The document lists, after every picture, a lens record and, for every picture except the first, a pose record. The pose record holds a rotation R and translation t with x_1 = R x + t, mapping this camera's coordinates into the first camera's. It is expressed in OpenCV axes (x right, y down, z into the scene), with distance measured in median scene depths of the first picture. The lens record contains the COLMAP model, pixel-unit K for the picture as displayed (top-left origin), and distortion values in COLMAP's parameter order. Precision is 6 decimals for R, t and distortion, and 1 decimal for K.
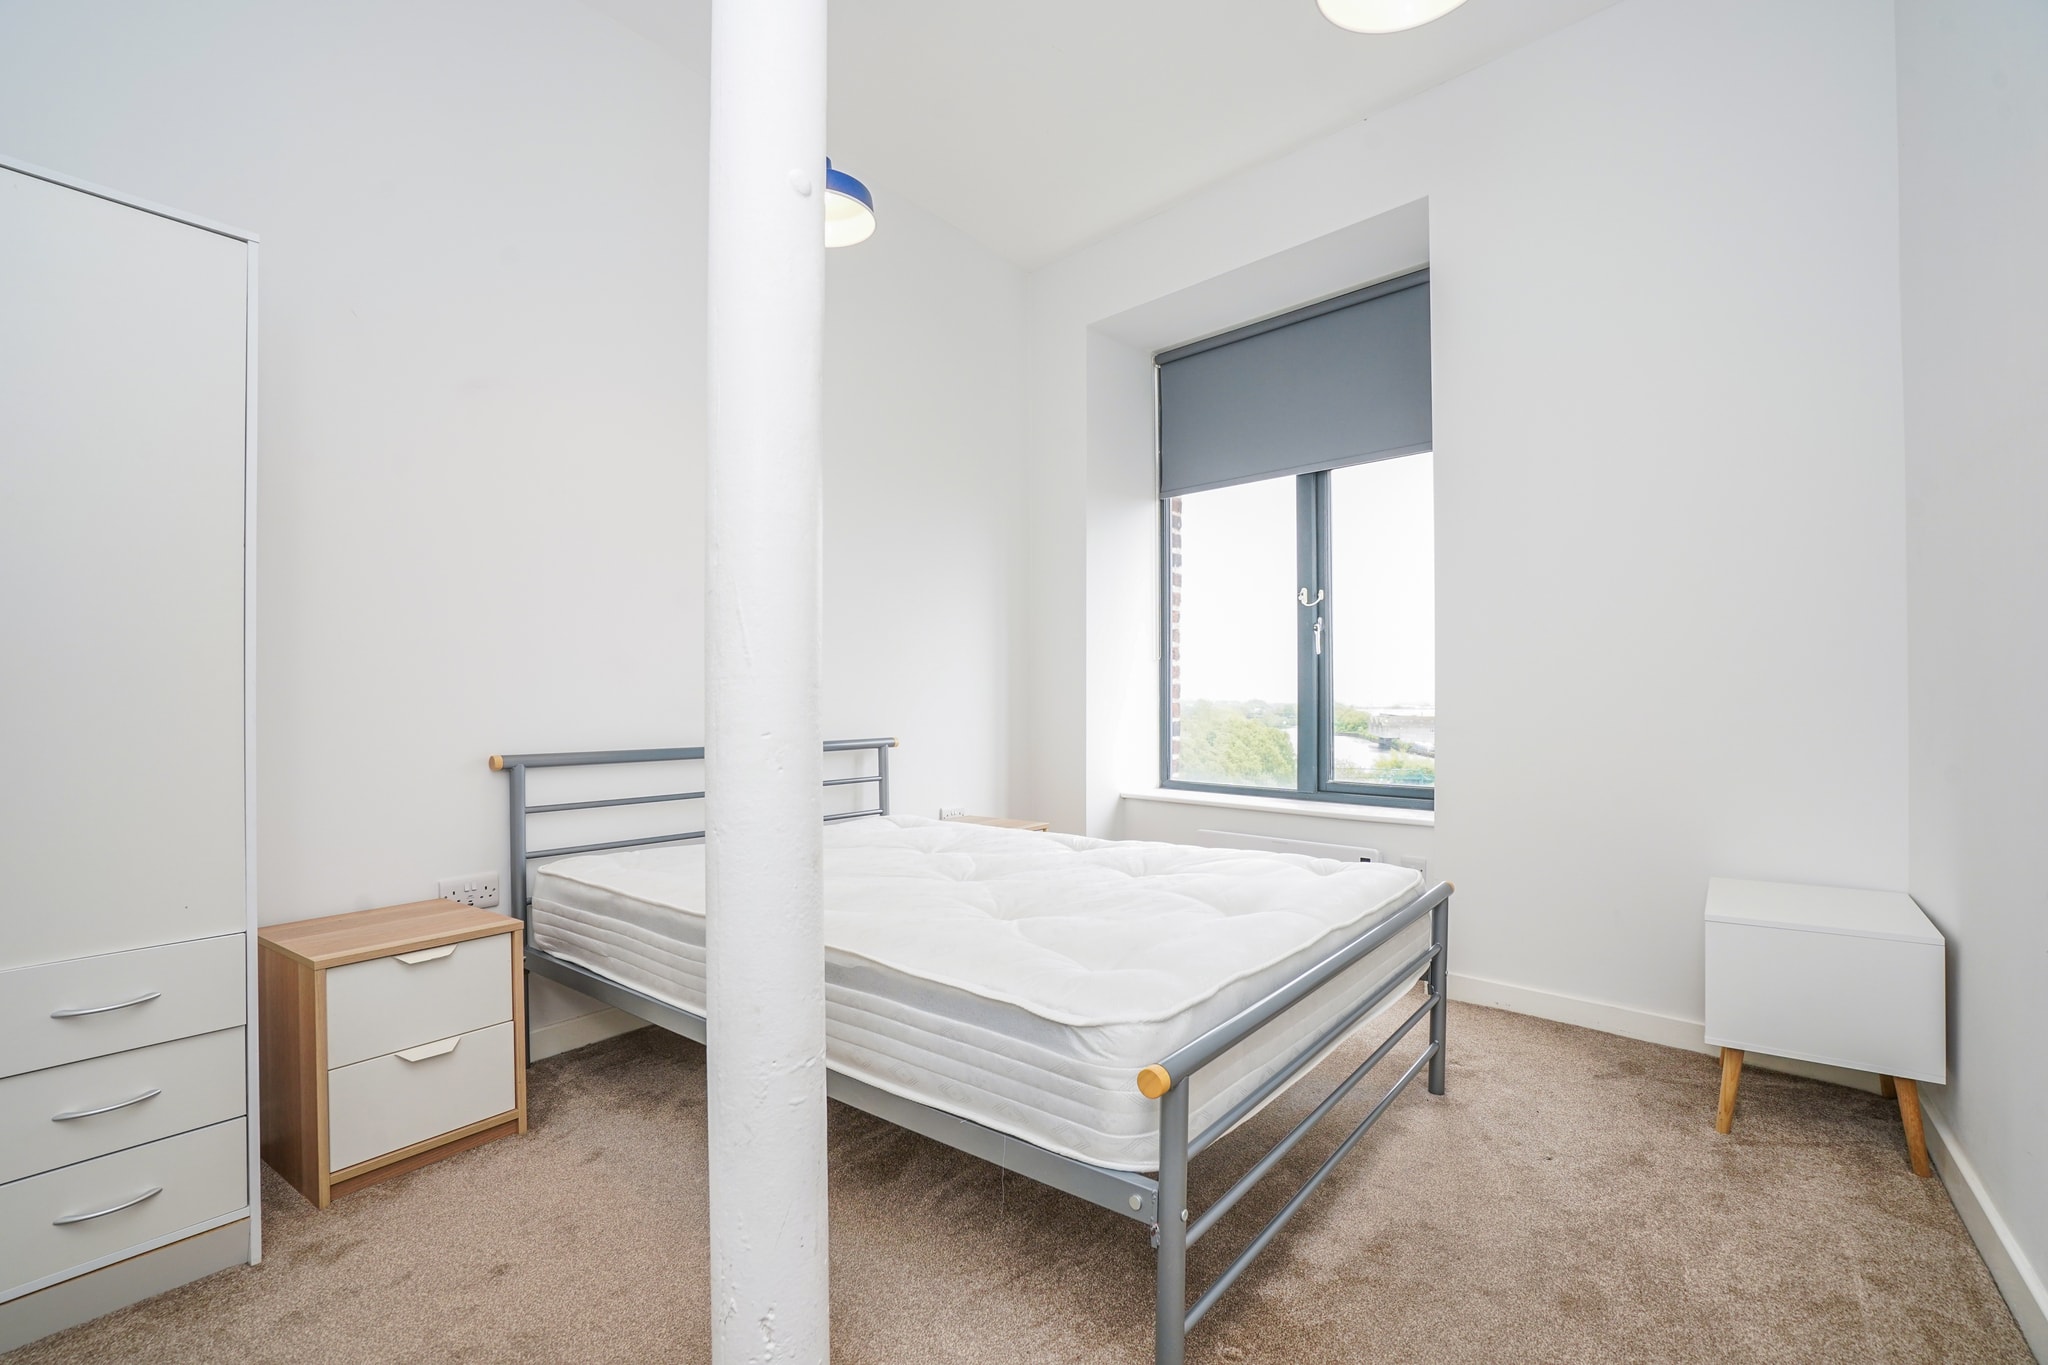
lens RADIAL K [[944.7, 0, 1005.8], [0, 944.7, 694.3], [0, 0, 1]] dist [-0.071642, 0.027529]
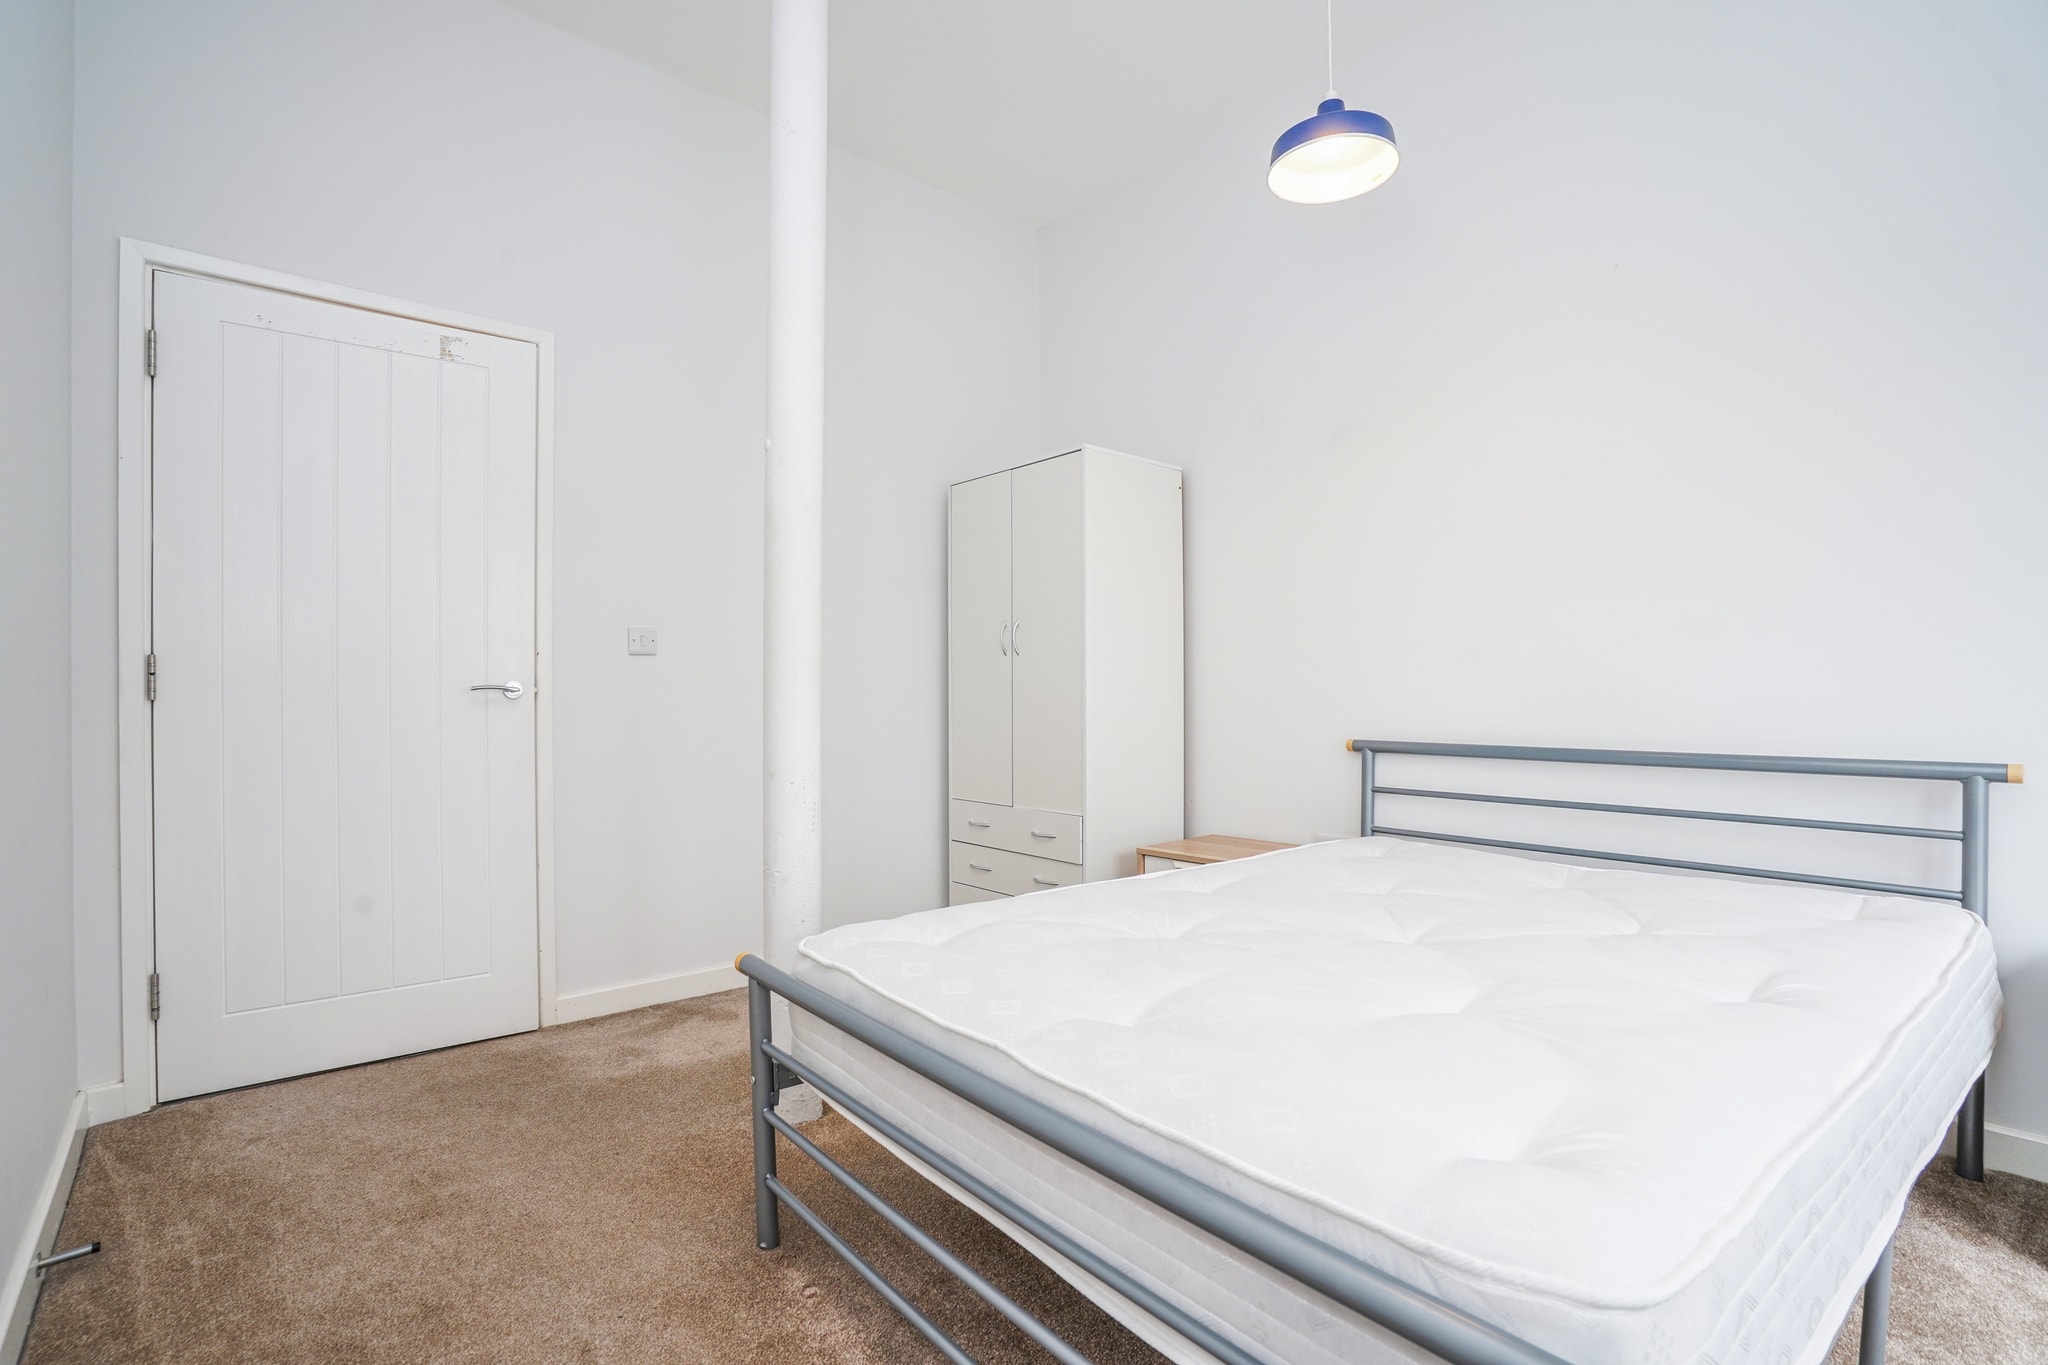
lens RADIAL K [[944.7, 0, 1005.8], [0, 944.7, 694.3], [0, 0, 1]] dist [-0.071642, 0.027529]
pose [[-0.236029, 0.012739, -0.971662, 0.504497], [0.017522, 0.999807, 0.008852, -0.007437], [0.971588, -0.014936, -0.236207, 0.586035]]
